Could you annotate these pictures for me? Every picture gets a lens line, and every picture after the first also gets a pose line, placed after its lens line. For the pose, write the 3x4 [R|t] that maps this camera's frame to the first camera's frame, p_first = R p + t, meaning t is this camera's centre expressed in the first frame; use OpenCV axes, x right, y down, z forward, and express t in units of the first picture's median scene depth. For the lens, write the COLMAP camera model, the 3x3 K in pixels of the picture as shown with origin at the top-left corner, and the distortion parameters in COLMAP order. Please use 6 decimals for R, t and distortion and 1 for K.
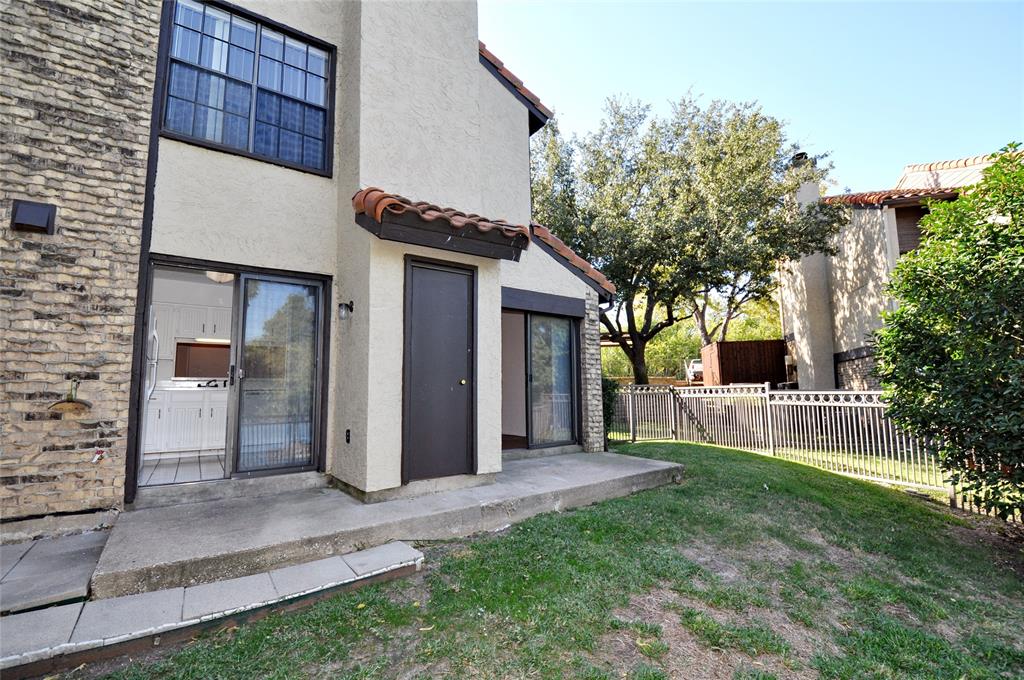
lens RADIAL K [[449.8, 0, 512.0], [0, 449.8, 340.0], [0, 0, 1]] dist [0.002967, -0.014468]
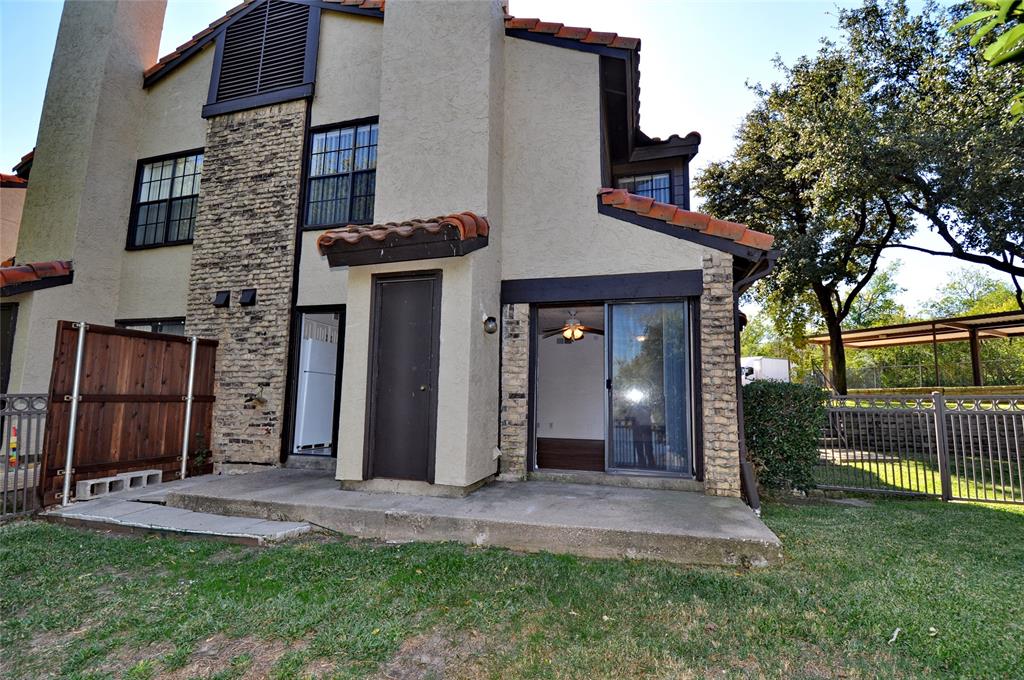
lens RADIAL K [[449.8, 0, 512.0], [0, 449.8, 340.0], [0, 0, 1]] dist [0.002967, -0.014468]
pose [[0.620850, -0.082046, -0.779624, 0.959894], [0.068479, 0.996383, -0.050324, 0.060720], [0.780933, -0.022145, 0.624222, 0.640311]]
